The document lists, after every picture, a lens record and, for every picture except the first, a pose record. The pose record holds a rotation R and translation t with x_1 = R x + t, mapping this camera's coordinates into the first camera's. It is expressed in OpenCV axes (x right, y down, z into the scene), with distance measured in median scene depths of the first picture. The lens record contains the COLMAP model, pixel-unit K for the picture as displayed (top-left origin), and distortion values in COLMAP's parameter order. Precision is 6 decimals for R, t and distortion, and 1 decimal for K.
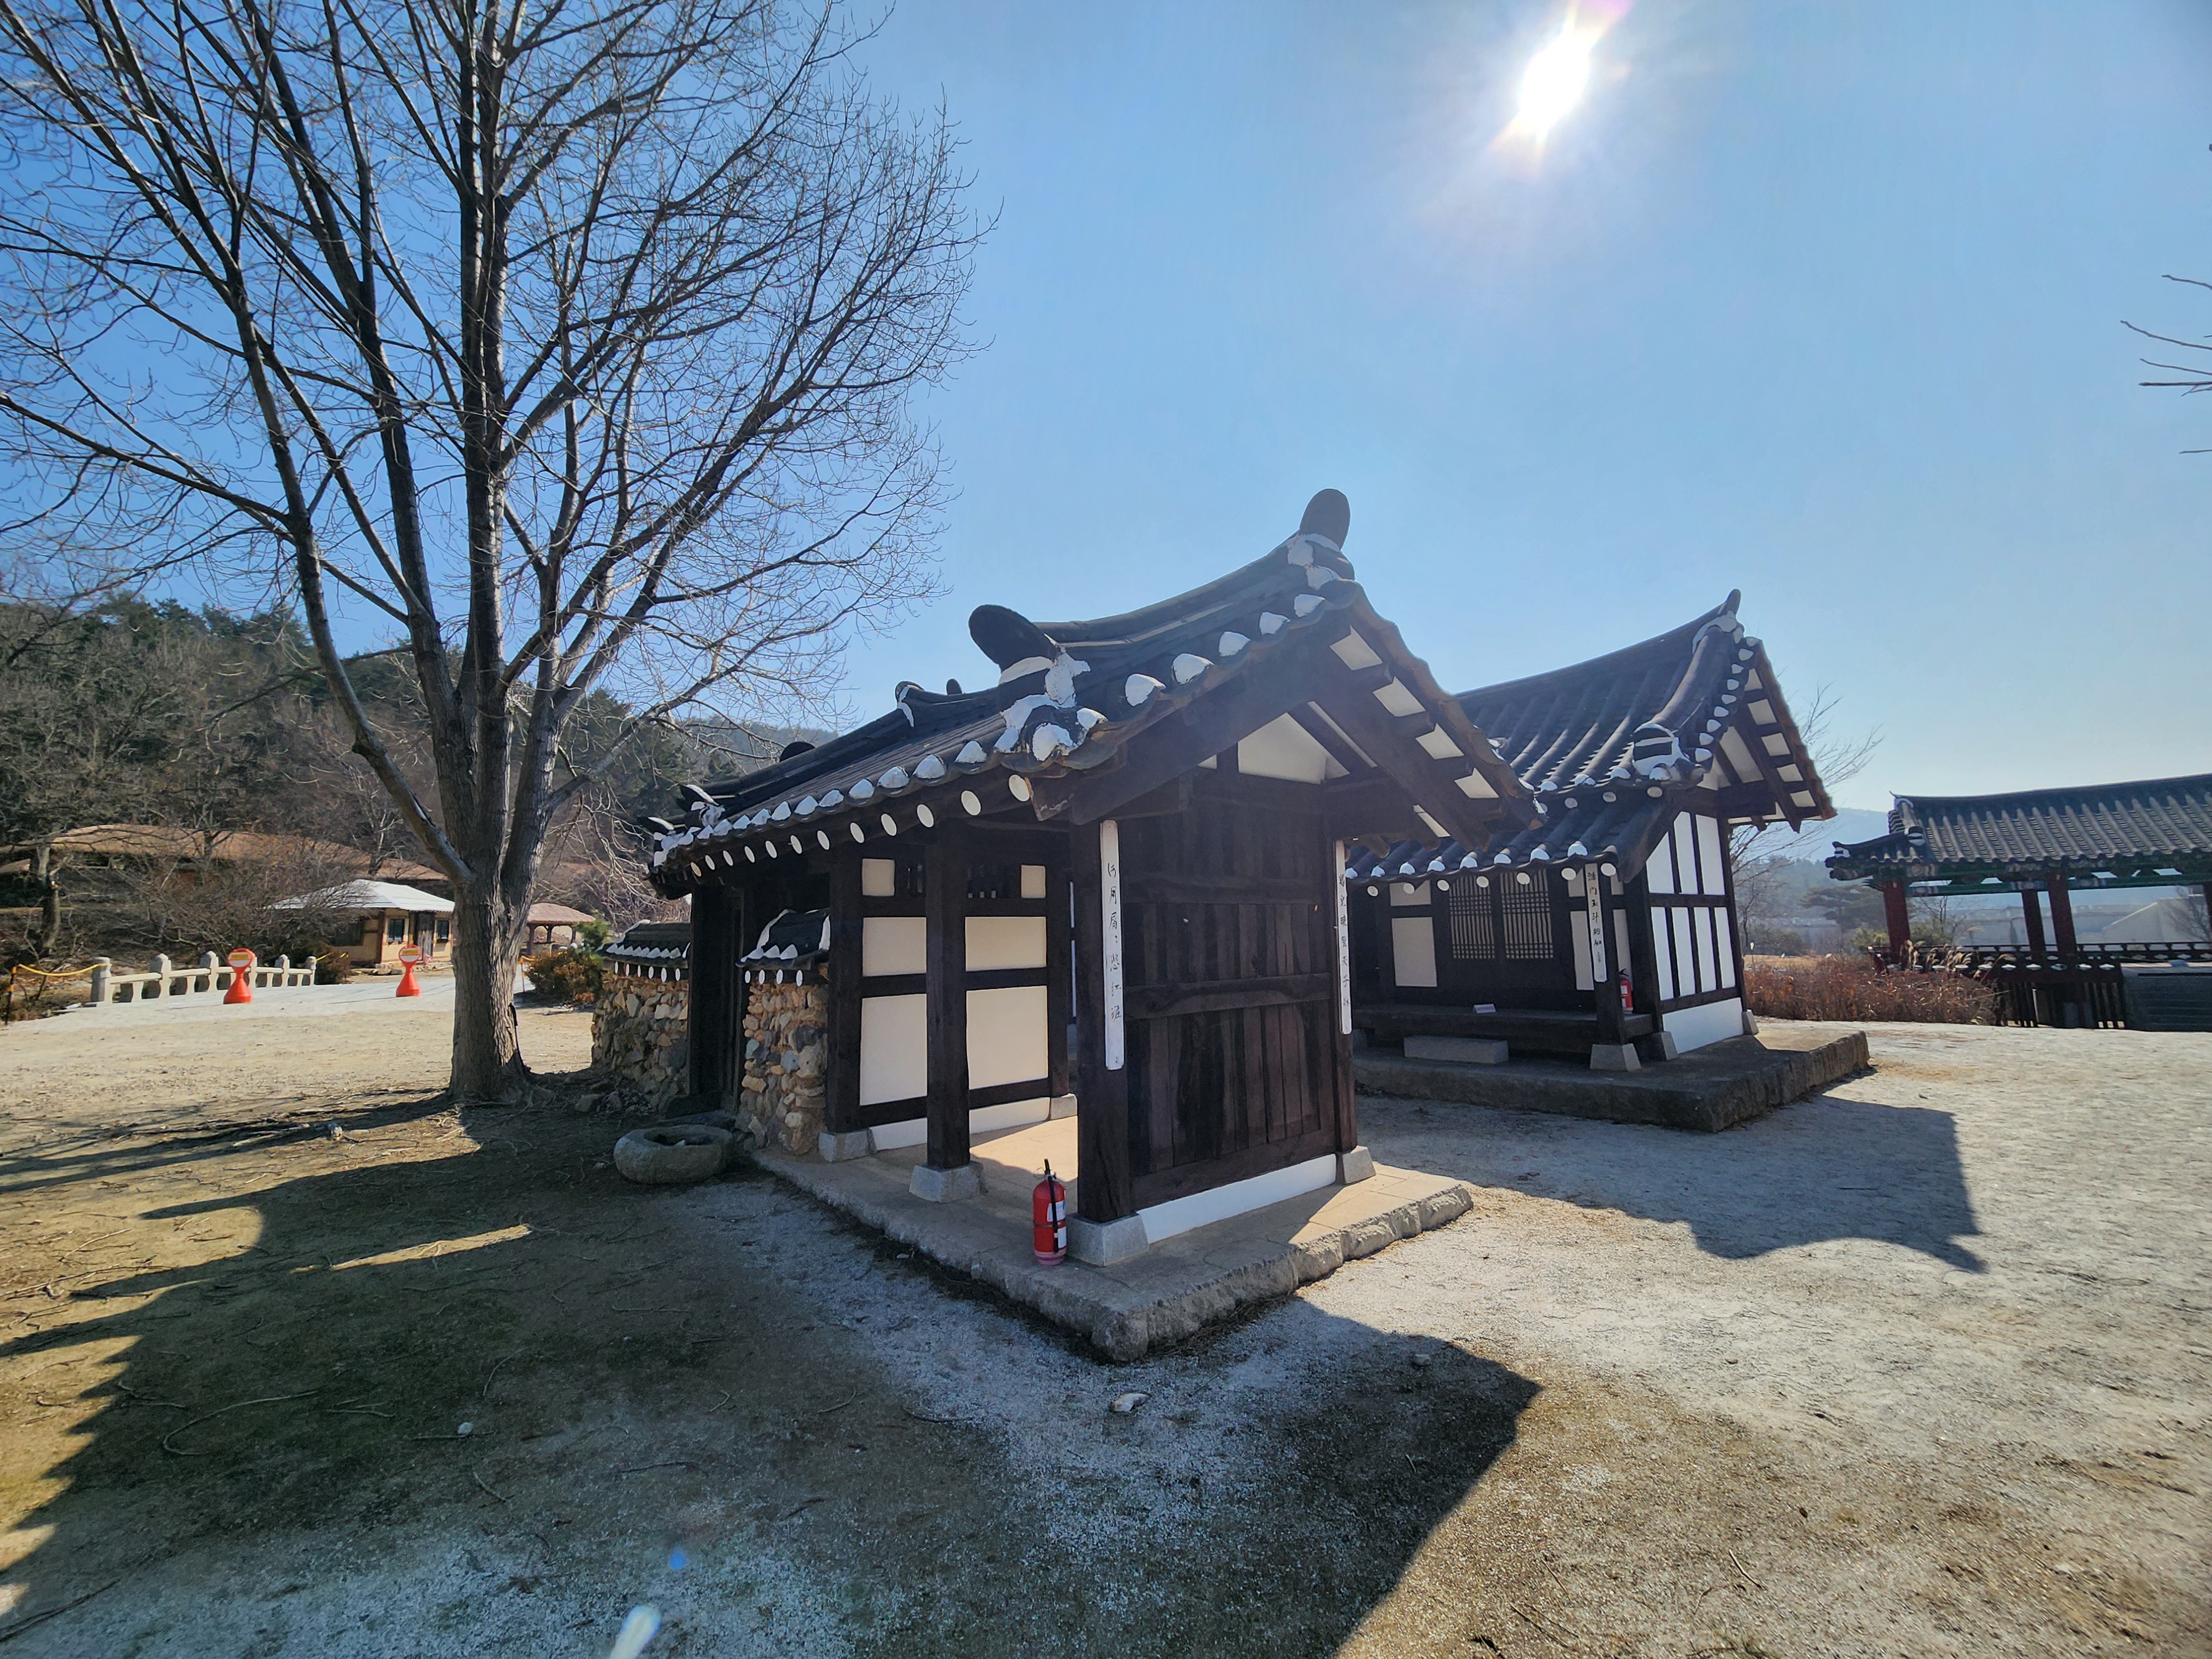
lens RADIAL K [[901.7, 0, 1106.0], [0, 901.7, 829.5], [0, 0, 1]] dist [-0.002800, 0.000056]
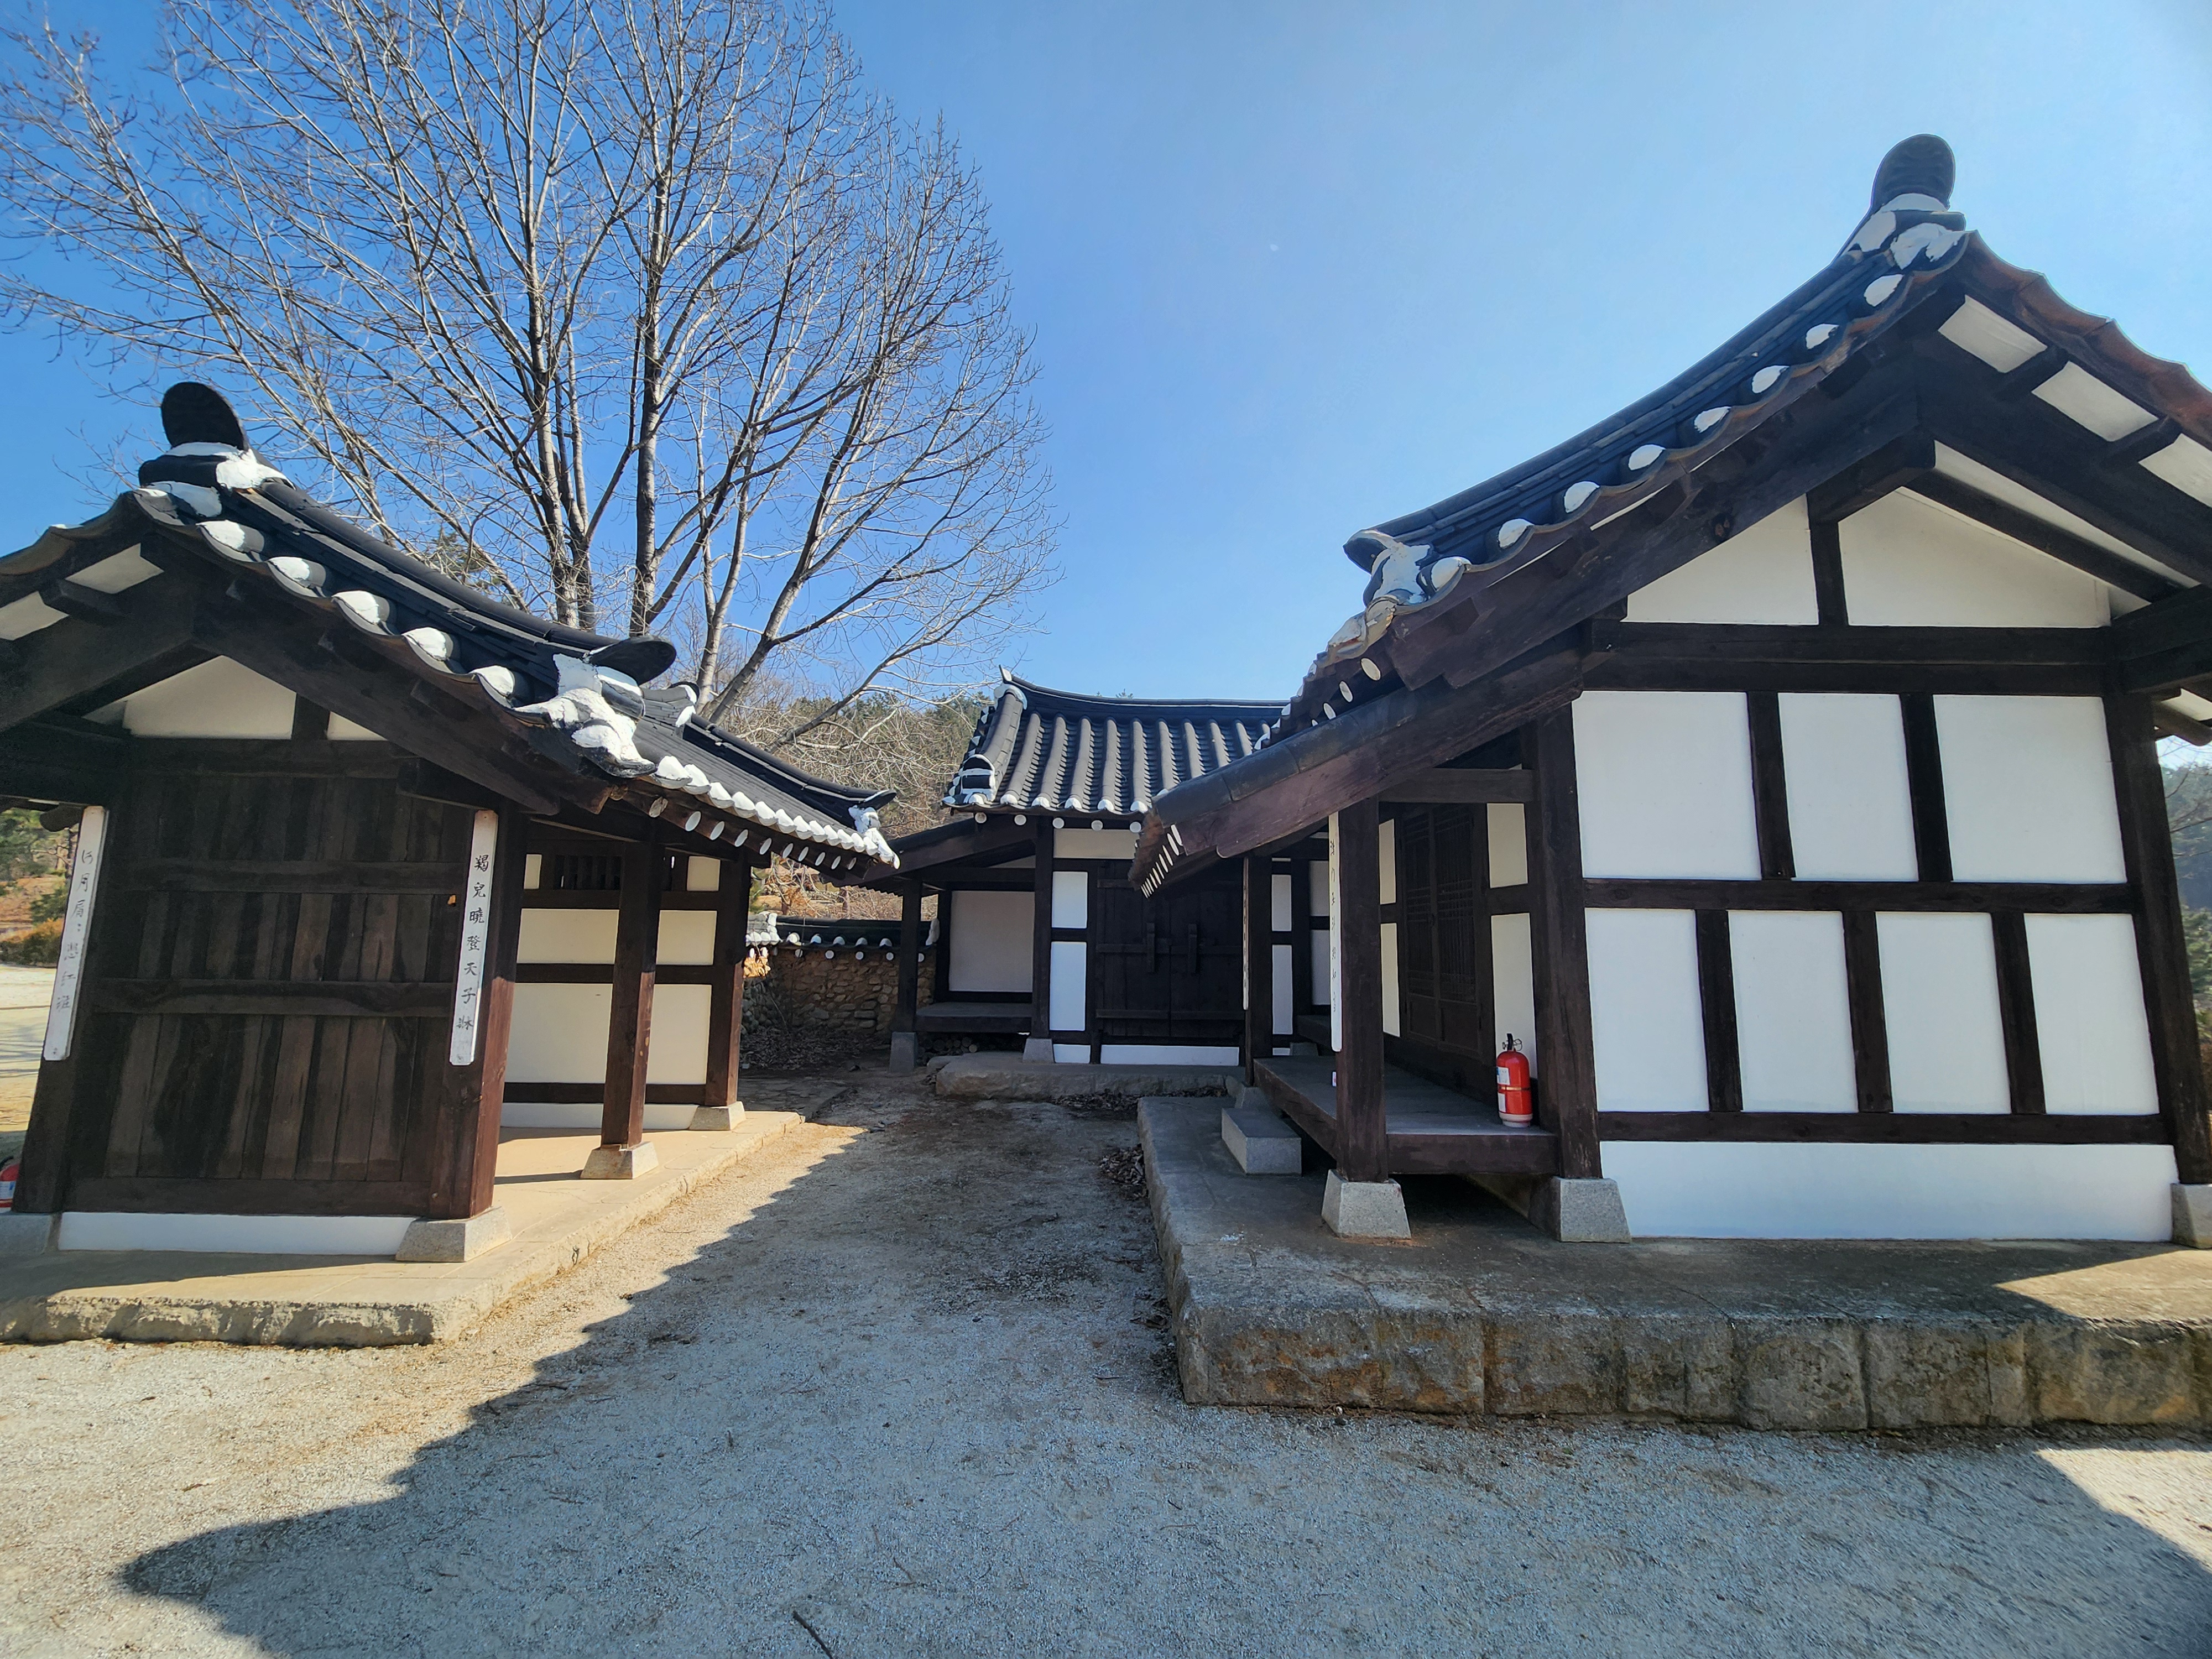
lens RADIAL K [[901.7, 0, 1106.0], [0, 901.7, 829.5], [0, 0, 1]] dist [-0.002800, 0.000056]
pose [[0.758662, -0.044019, -0.649995, 1.282726], [0.044875, 0.998876, -0.015269, 0.069731], [0.649937, -0.017584, 0.759785, 0.848802]]
